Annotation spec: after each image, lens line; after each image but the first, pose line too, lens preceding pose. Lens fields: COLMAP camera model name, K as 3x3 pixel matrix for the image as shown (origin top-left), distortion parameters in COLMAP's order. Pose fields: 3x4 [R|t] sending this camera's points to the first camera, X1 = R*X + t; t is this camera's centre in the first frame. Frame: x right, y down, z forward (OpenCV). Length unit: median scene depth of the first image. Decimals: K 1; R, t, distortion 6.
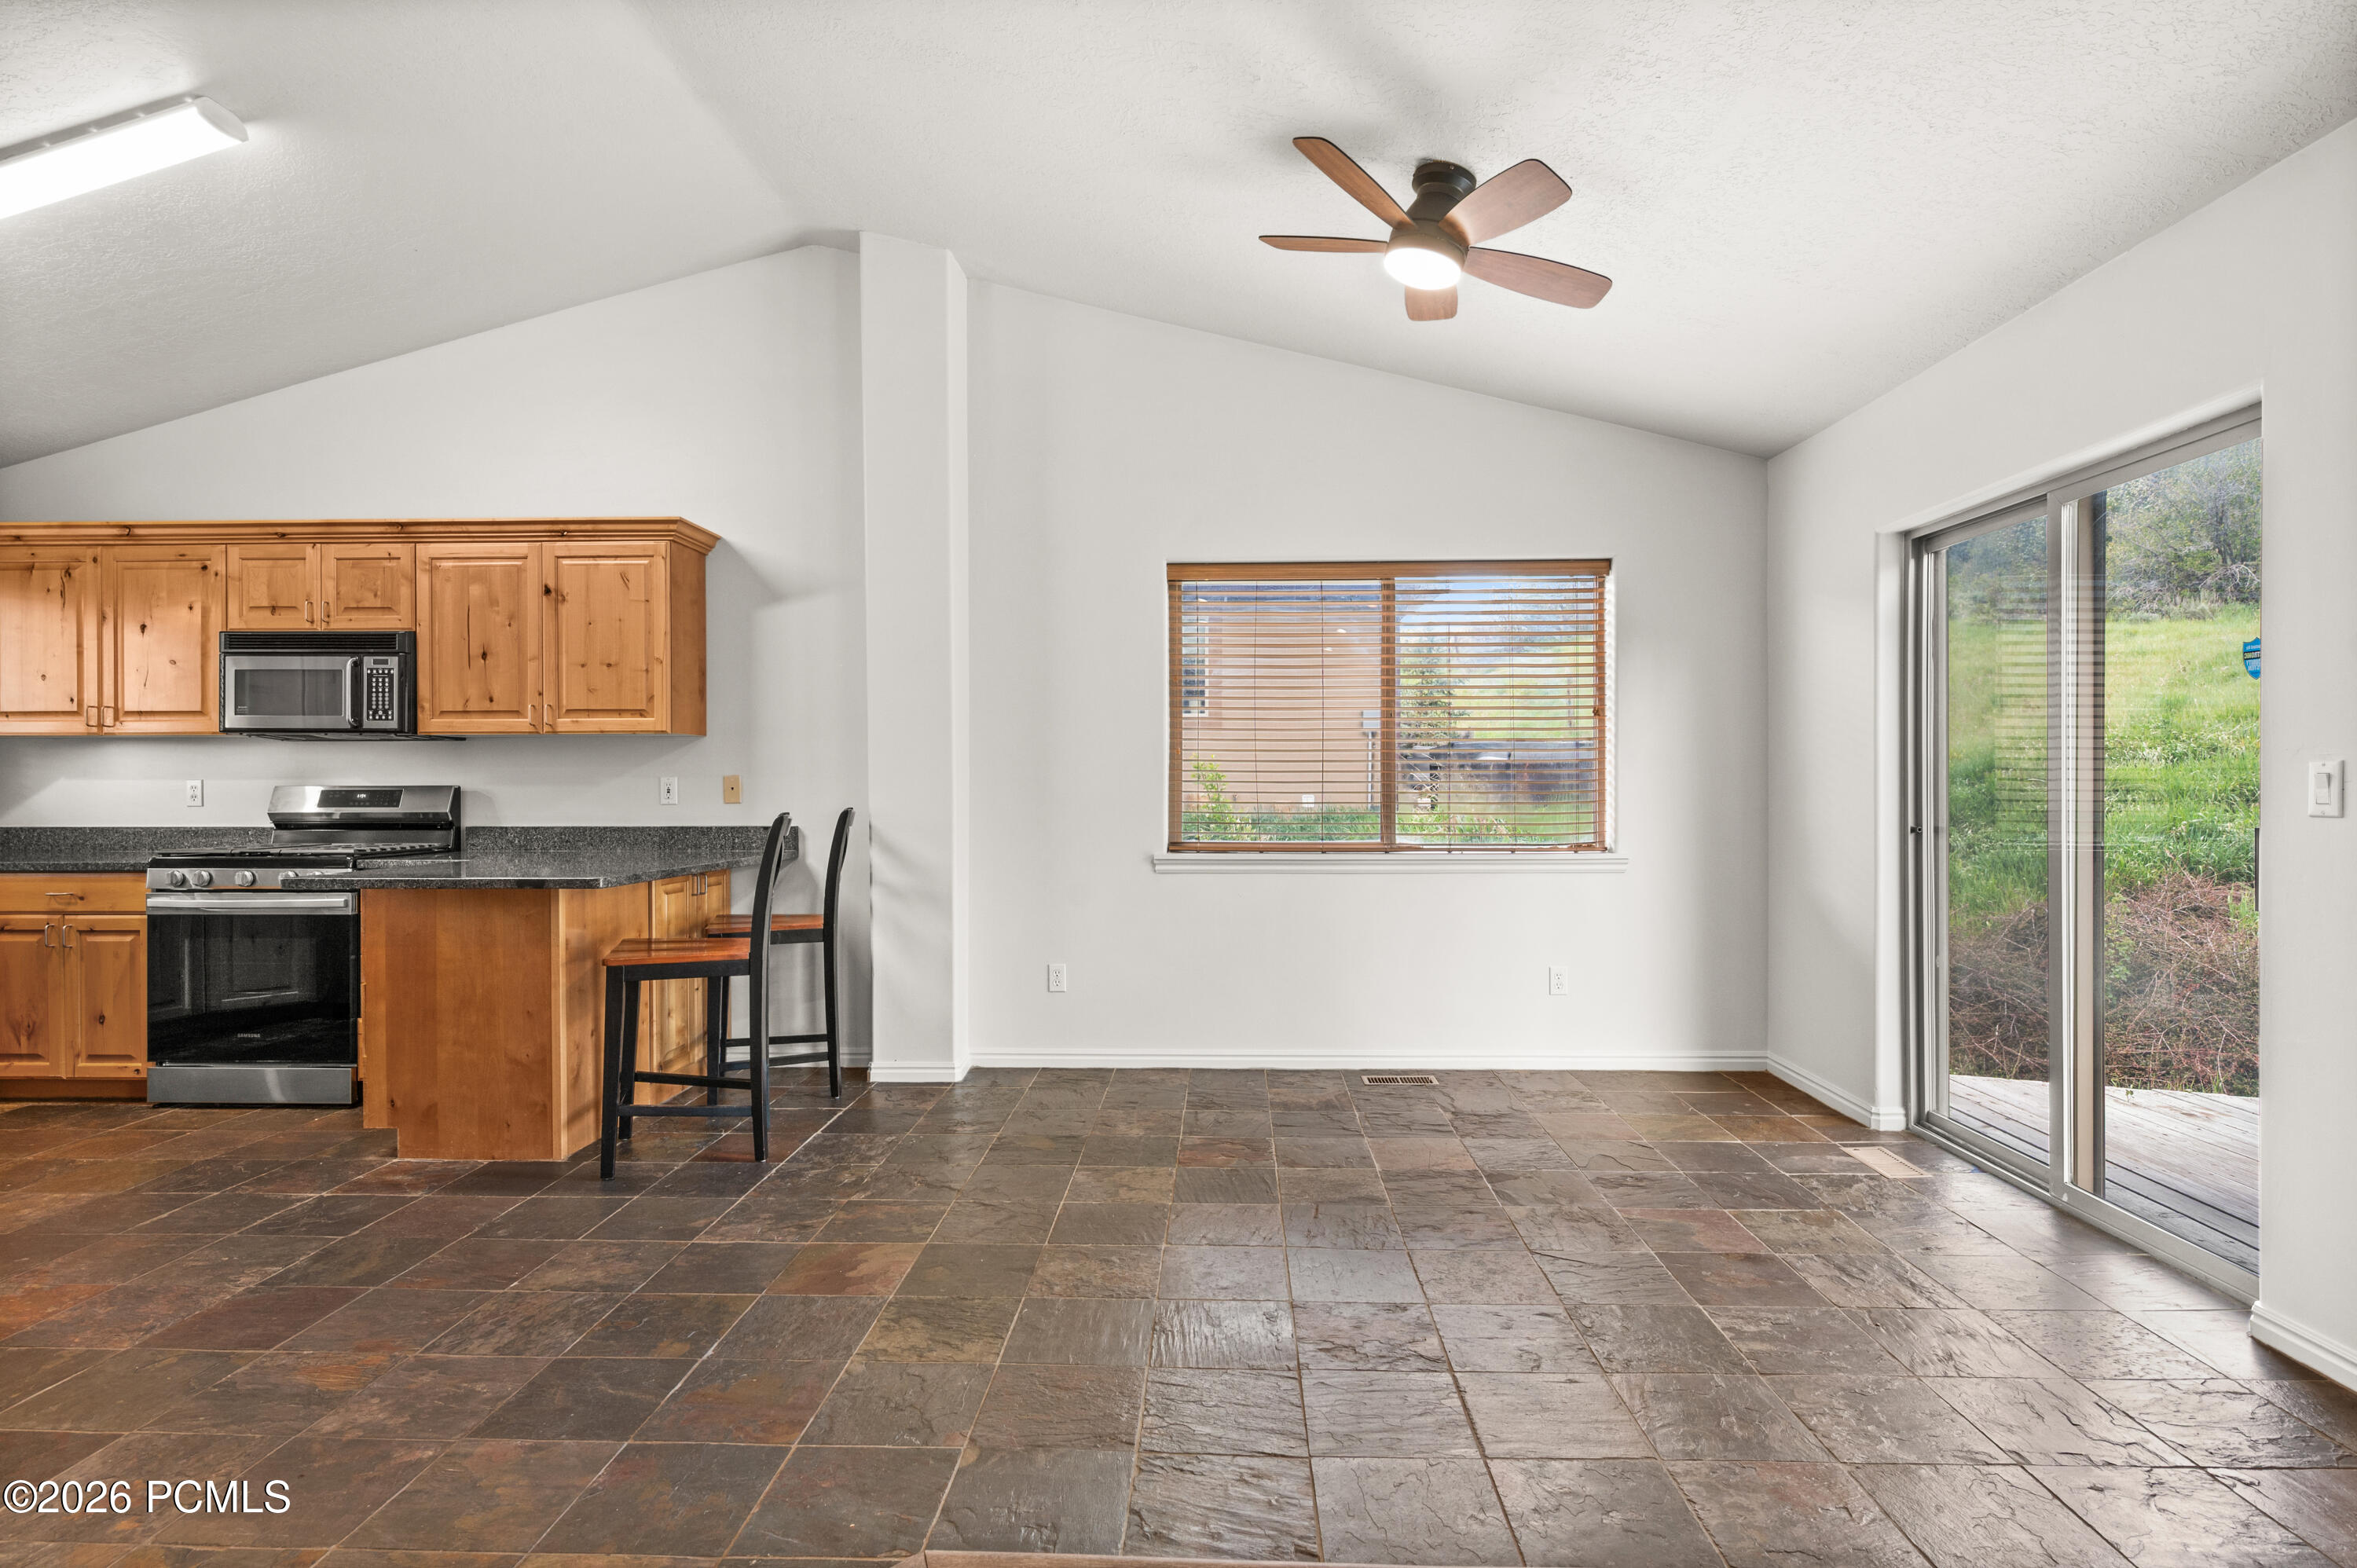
lens RADIAL K [[1180.3, 0, 1190.6], [0, 1180.3, 791.8], [0, 0, 1]] dist [-0.001410, 0.000071]
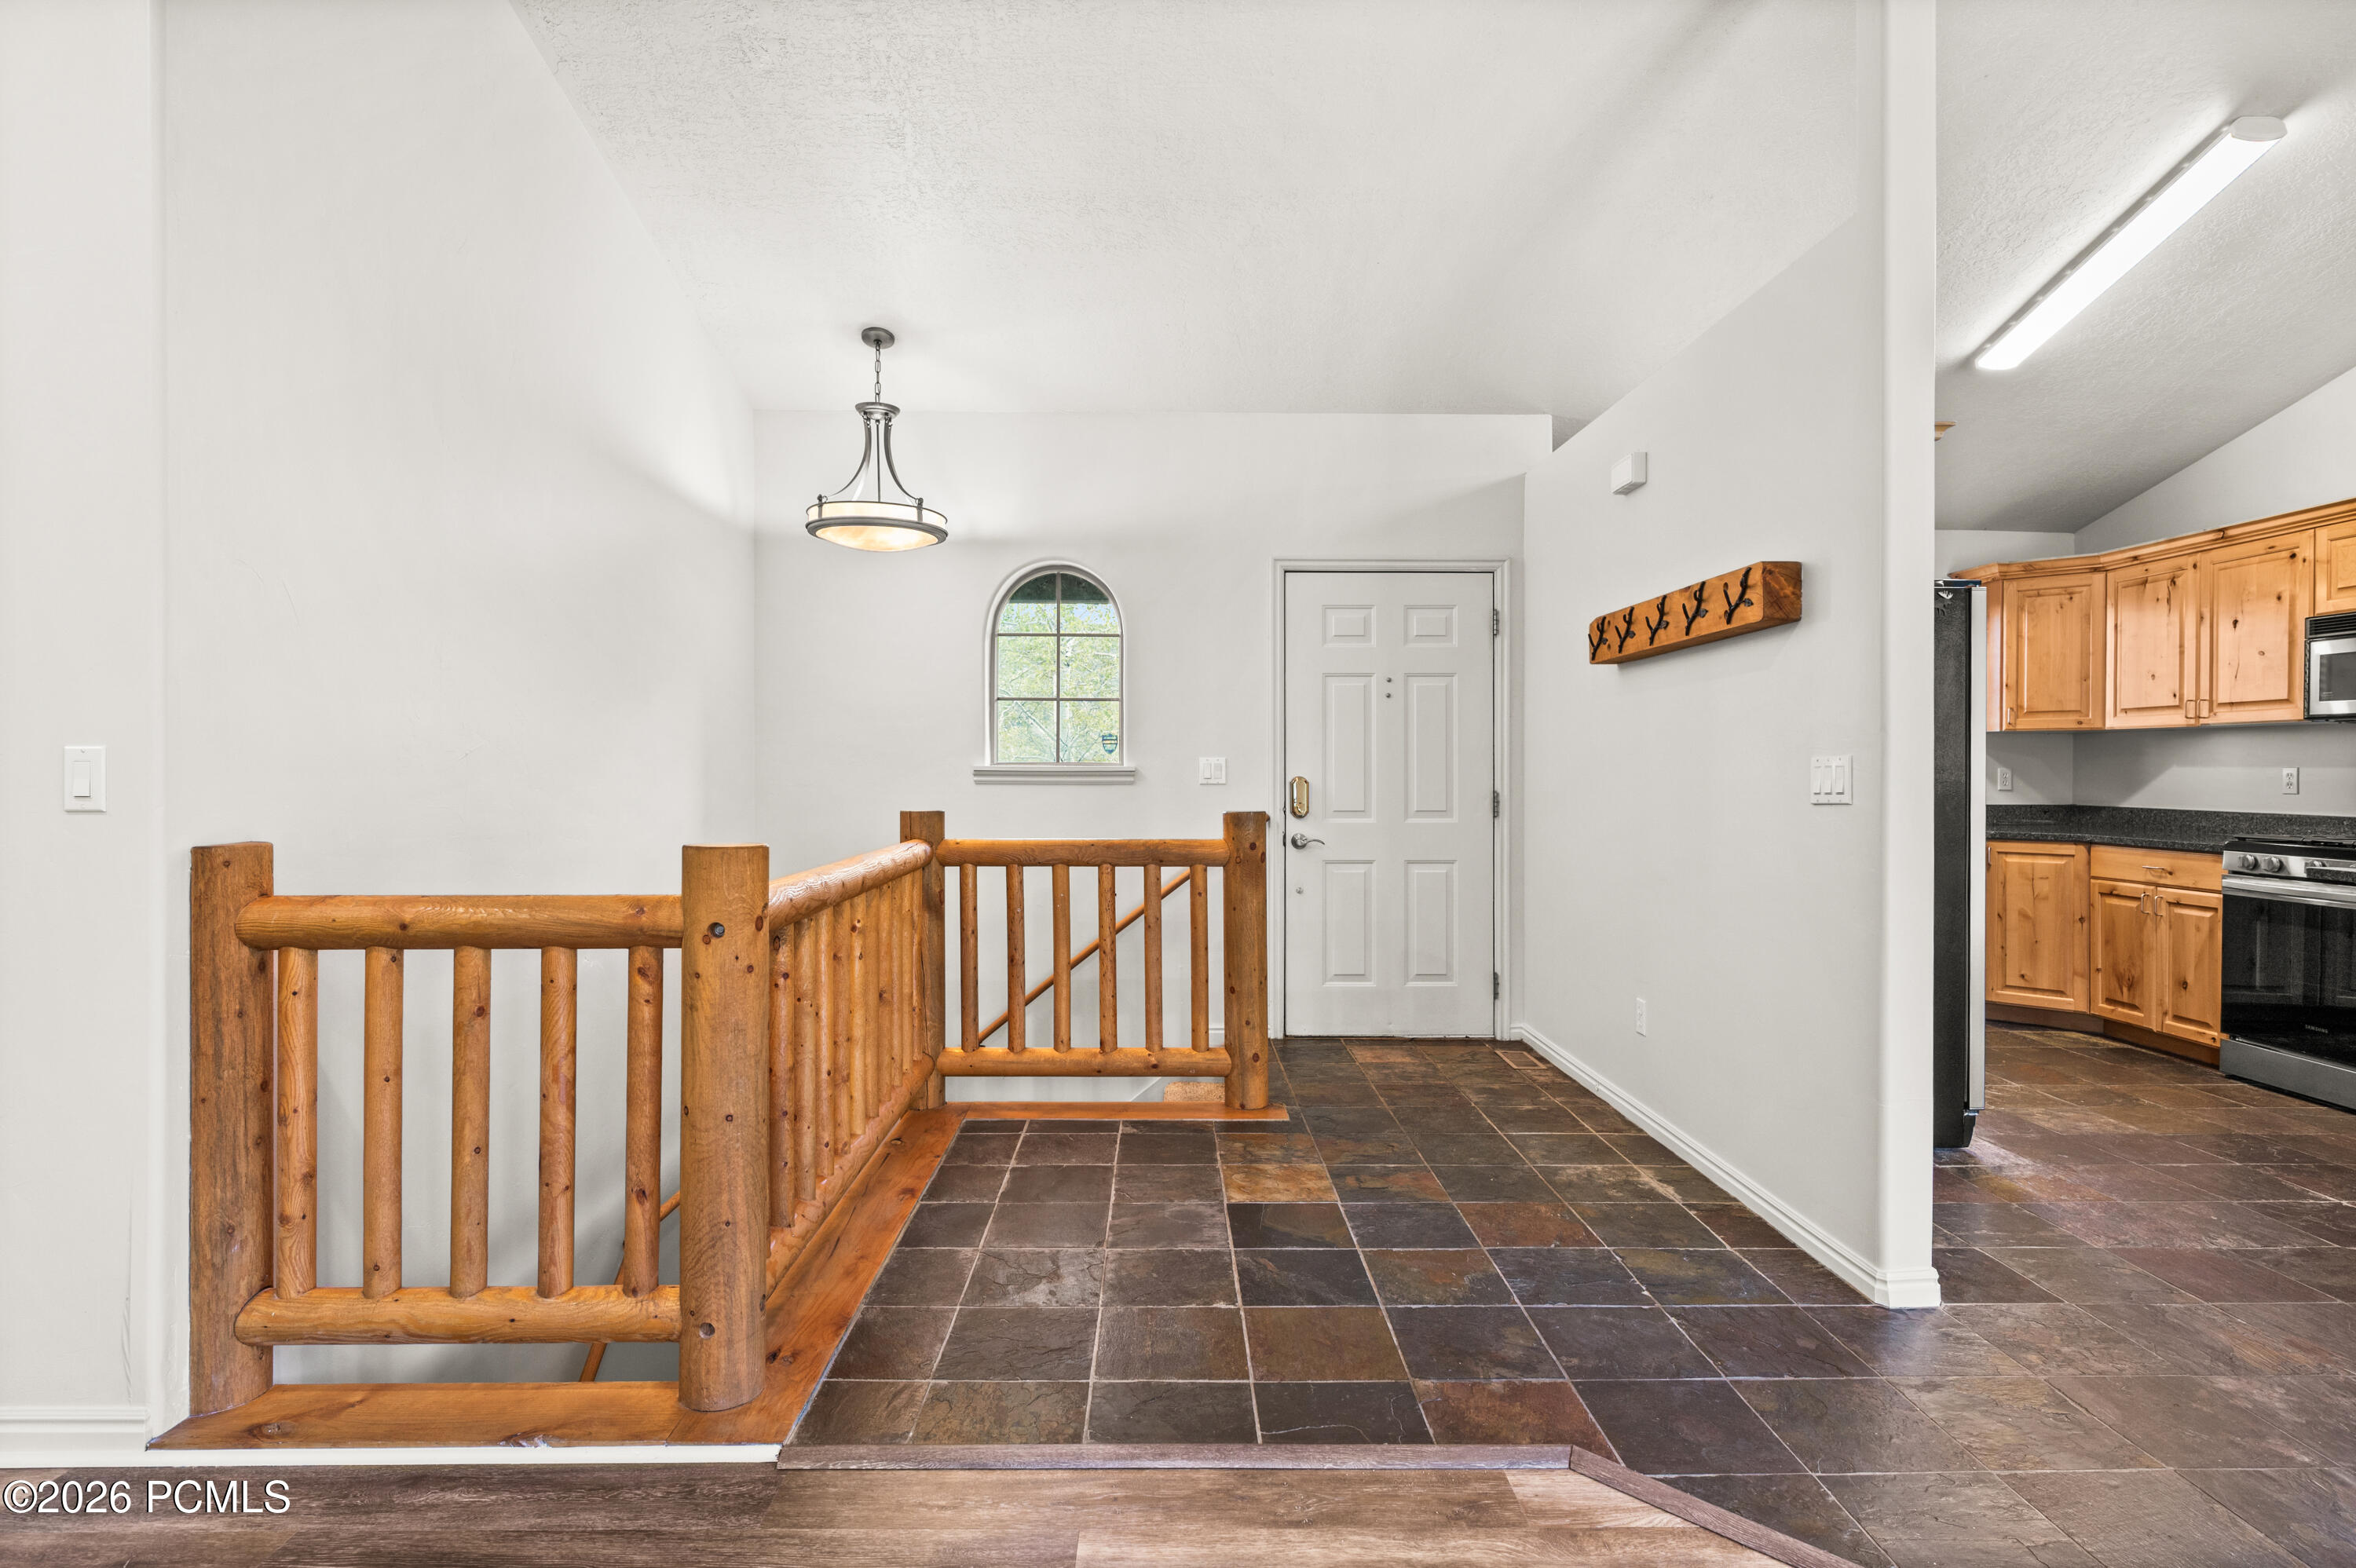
lens RADIAL K [[1196.0, 0, 1185.5], [0, 1196.0, 768.6], [0, 0, 1]] dist [-0.000461, 0.001279]
pose [[0.054336, 0.003545, -0.998516, 0.130978], [-0.012552, 0.999917, 0.002867, -0.000197], [0.998444, 0.012378, 0.054376, 0.006959]]
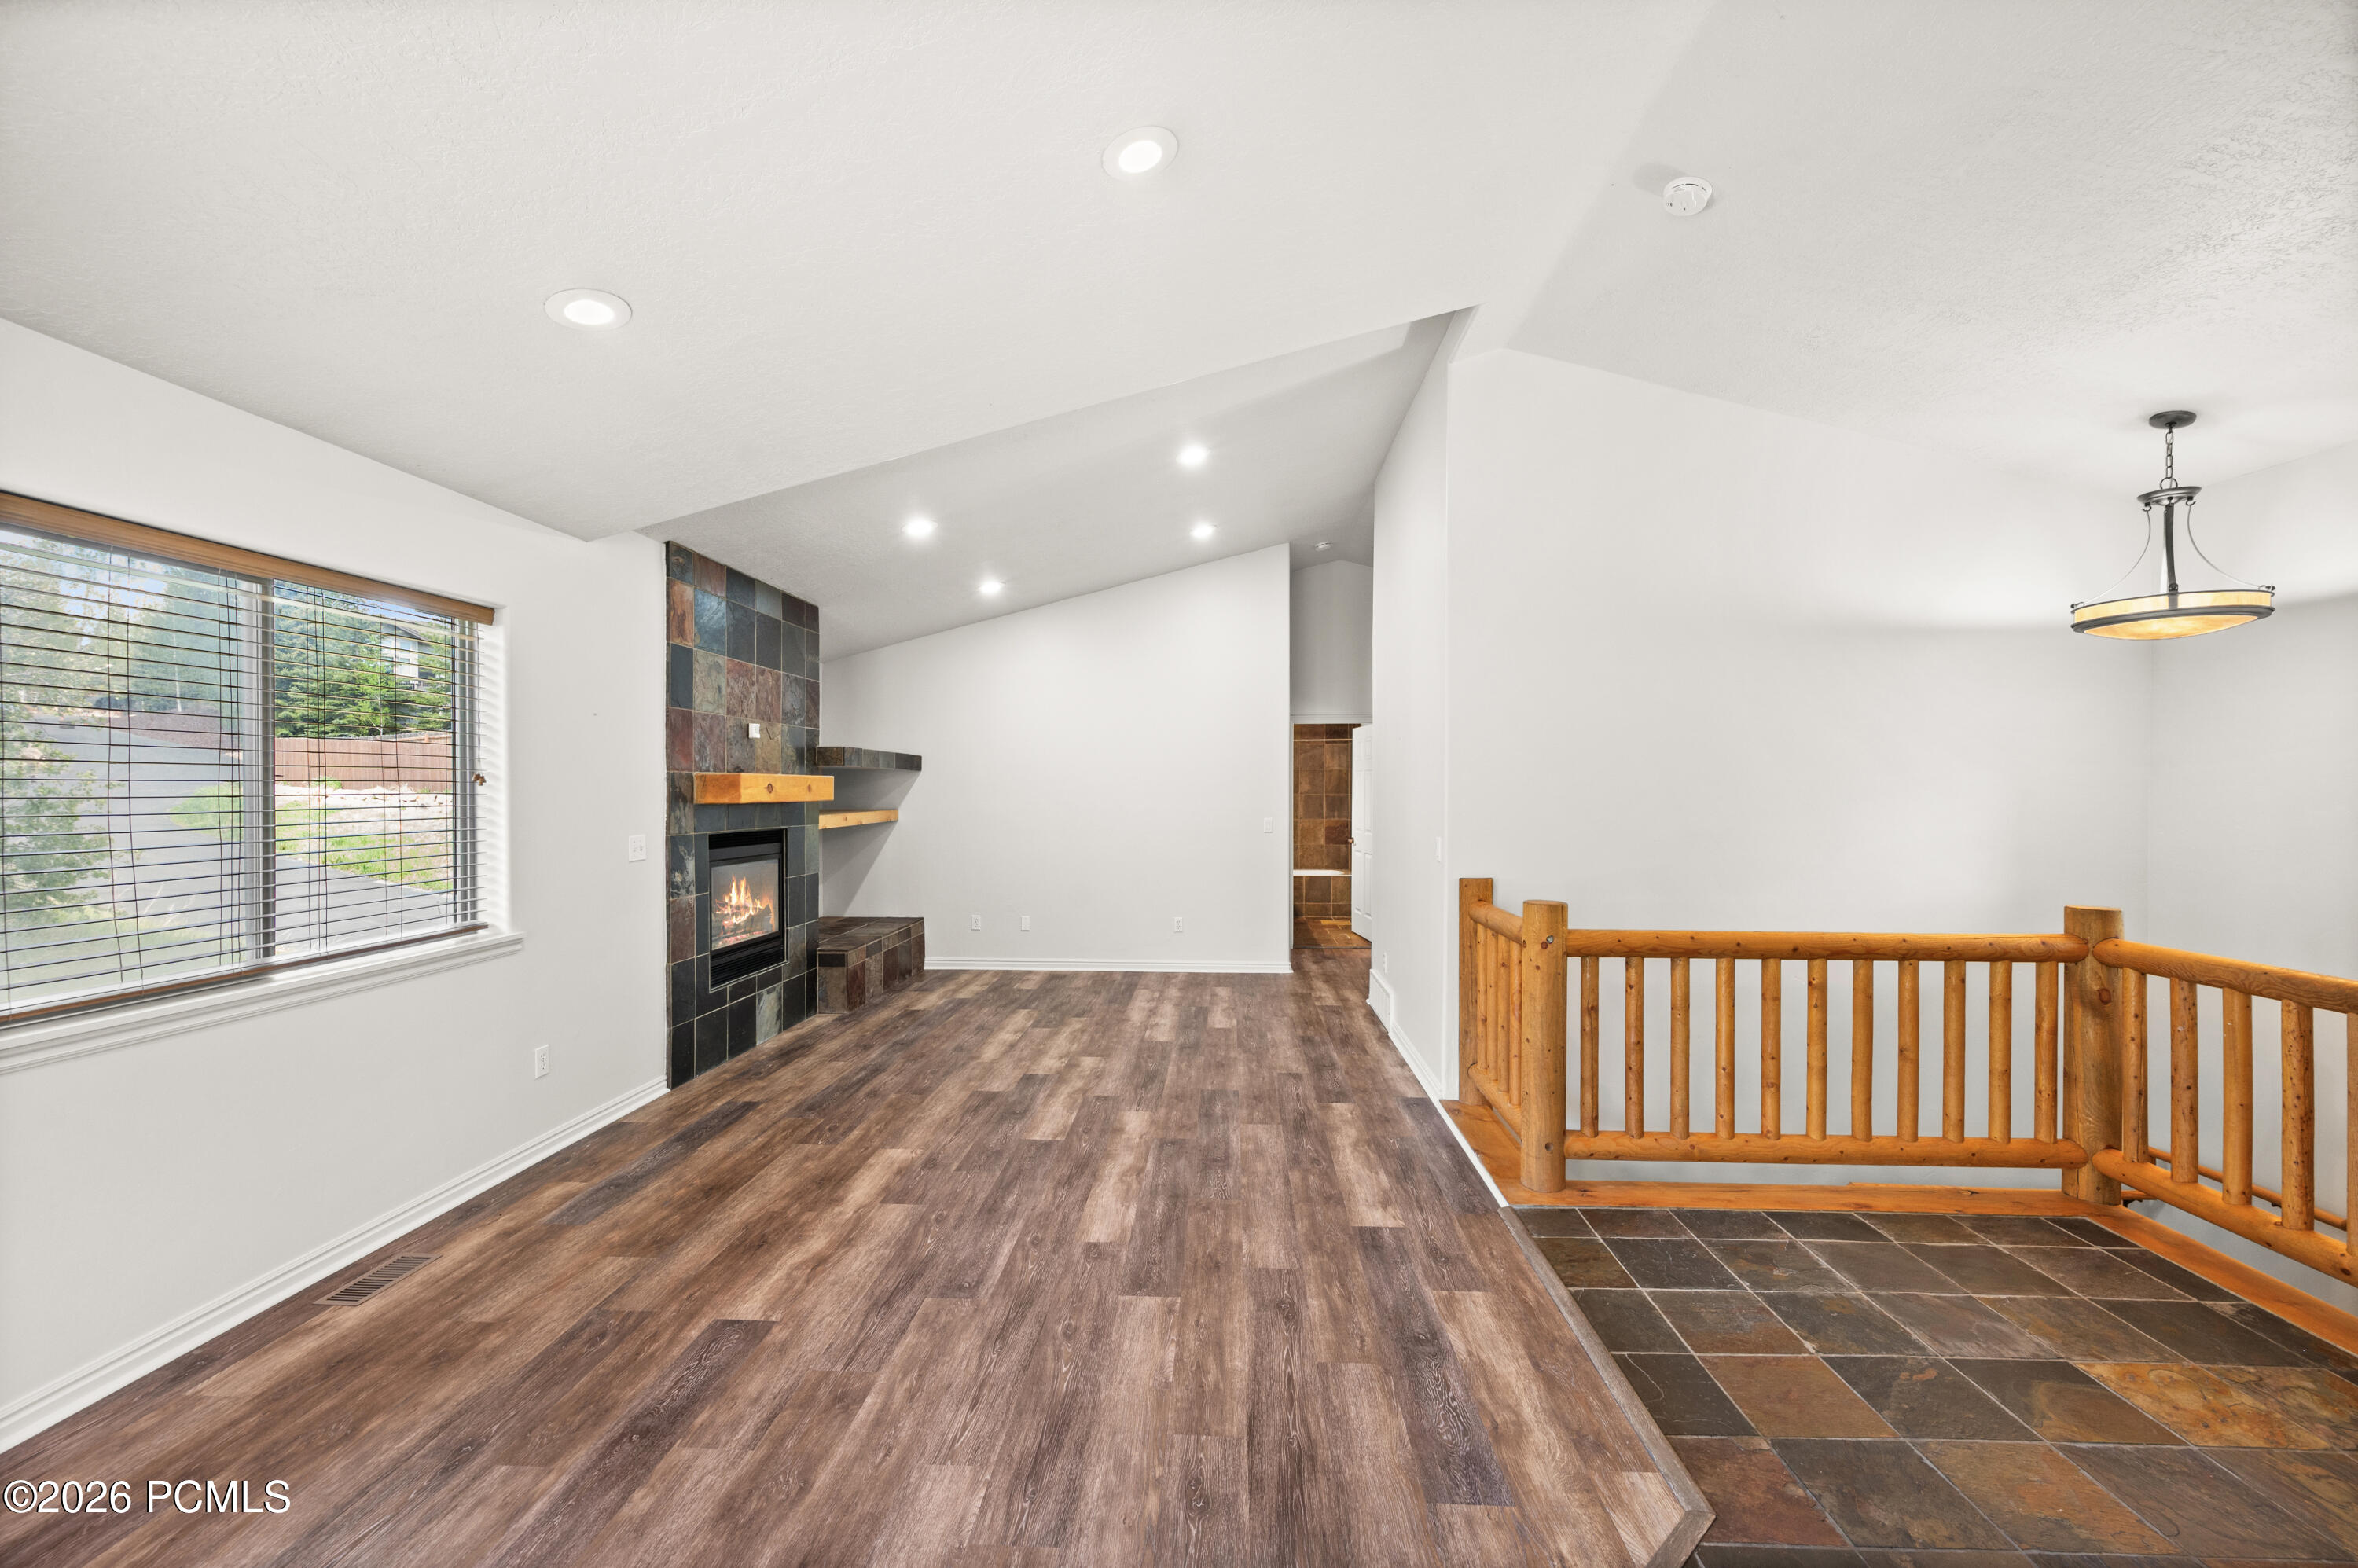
lens RADIAL K [[945.2, 0, 1187.8], [0, 945.2, 799.0], [0, 0, 1]] dist [0.000332, 0.000303]
pose [[-0.999967, -0.001342, 0.008037, -0.090015], [-0.001176, 0.999786, 0.020643, -0.061231], [-0.008063, 0.020633, -0.999755, 0.586376]]
